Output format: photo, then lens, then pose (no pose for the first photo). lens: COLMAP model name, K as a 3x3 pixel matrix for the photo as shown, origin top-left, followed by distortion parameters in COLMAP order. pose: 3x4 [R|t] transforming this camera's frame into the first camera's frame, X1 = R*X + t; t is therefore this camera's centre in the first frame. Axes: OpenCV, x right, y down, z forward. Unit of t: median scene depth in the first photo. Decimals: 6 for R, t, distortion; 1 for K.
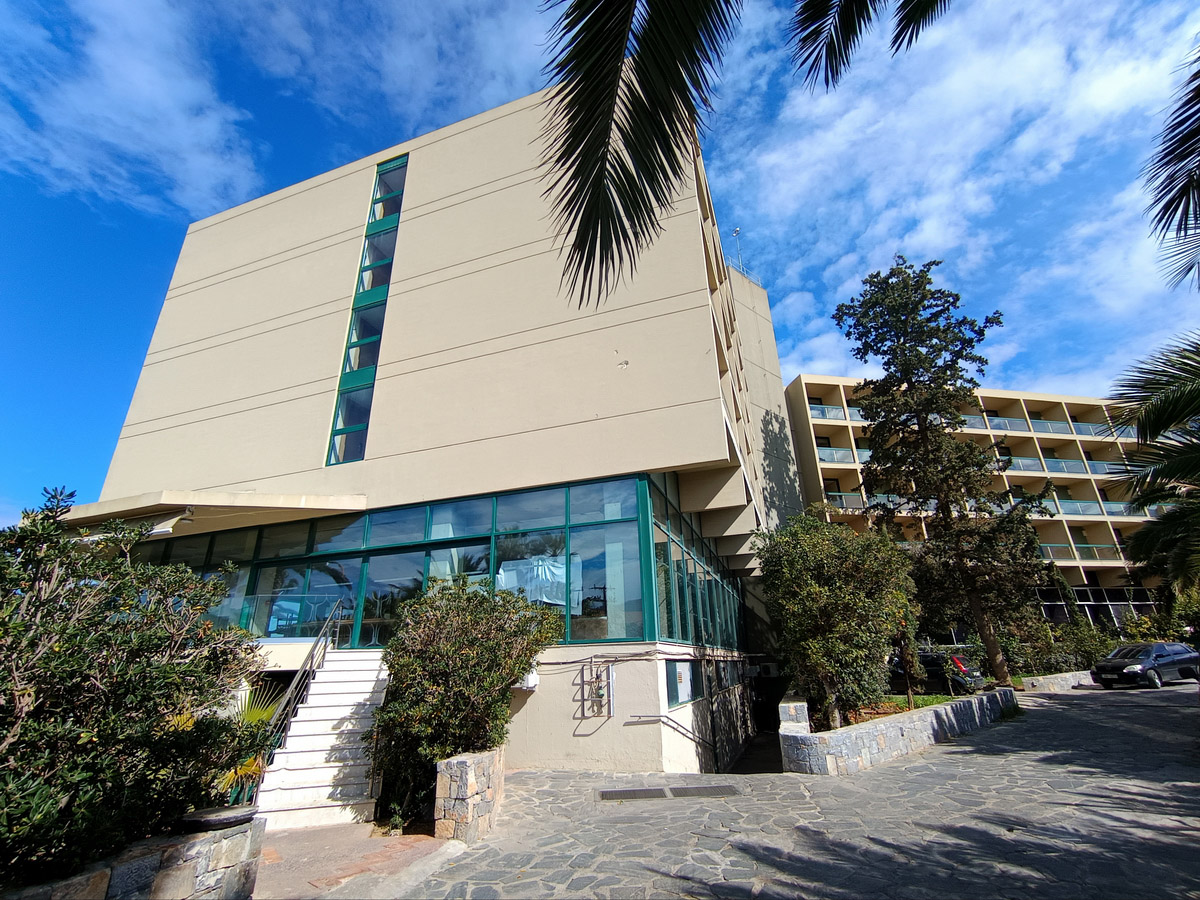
lens RADIAL K [[543.7, 0, 598.3], [0, 543.7, 450.7], [0, 0, 1]] dist [-0.000735, -0.000438]
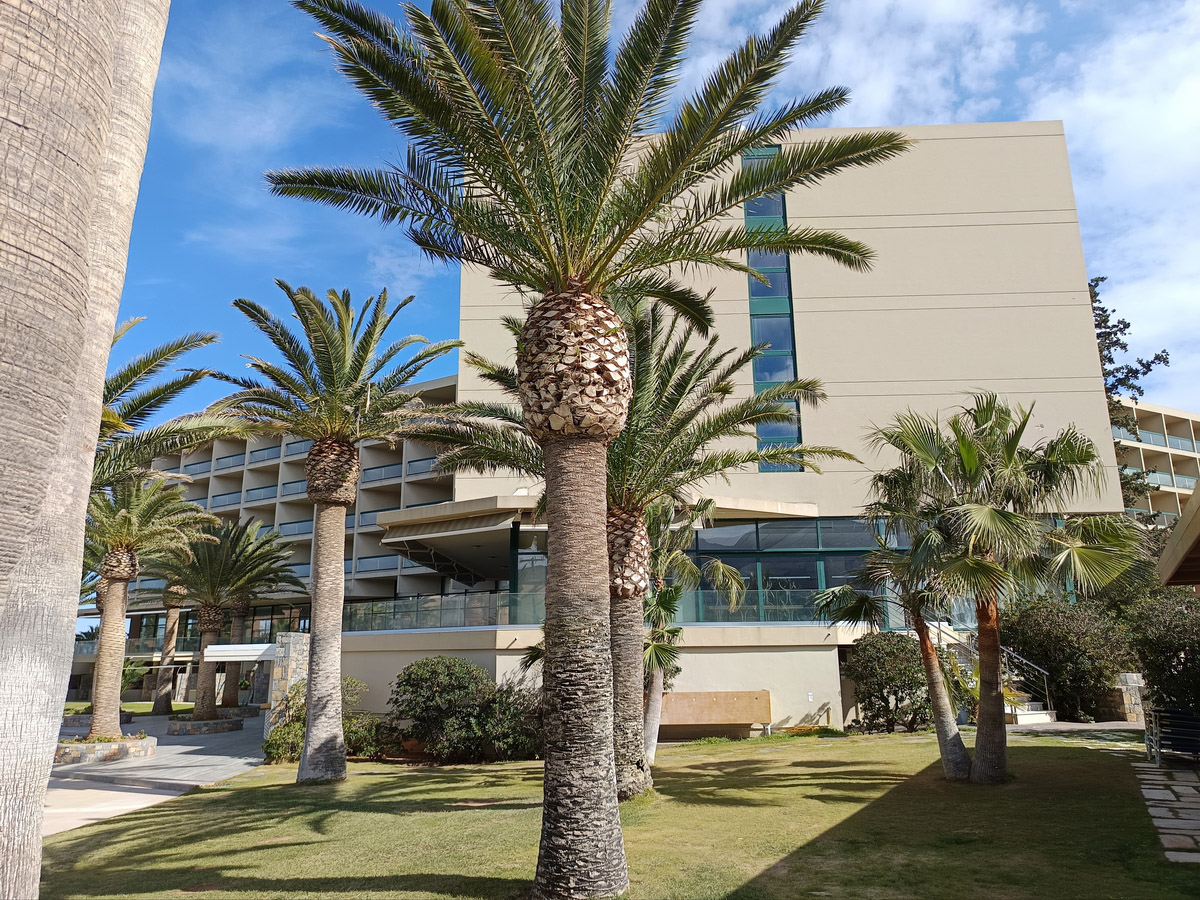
lens RADIAL K [[850.7, 0, 602.0], [0, 850.7, 448.7], [0, 0, 1]] dist [-0.006033, -0.002043]
pose [[0.949300, 0.093282, 0.300214, -0.798031], [-0.127976, 0.986922, 0.098016, -0.083389], [-0.287145, -0.131467, 0.948822, -0.295679]]
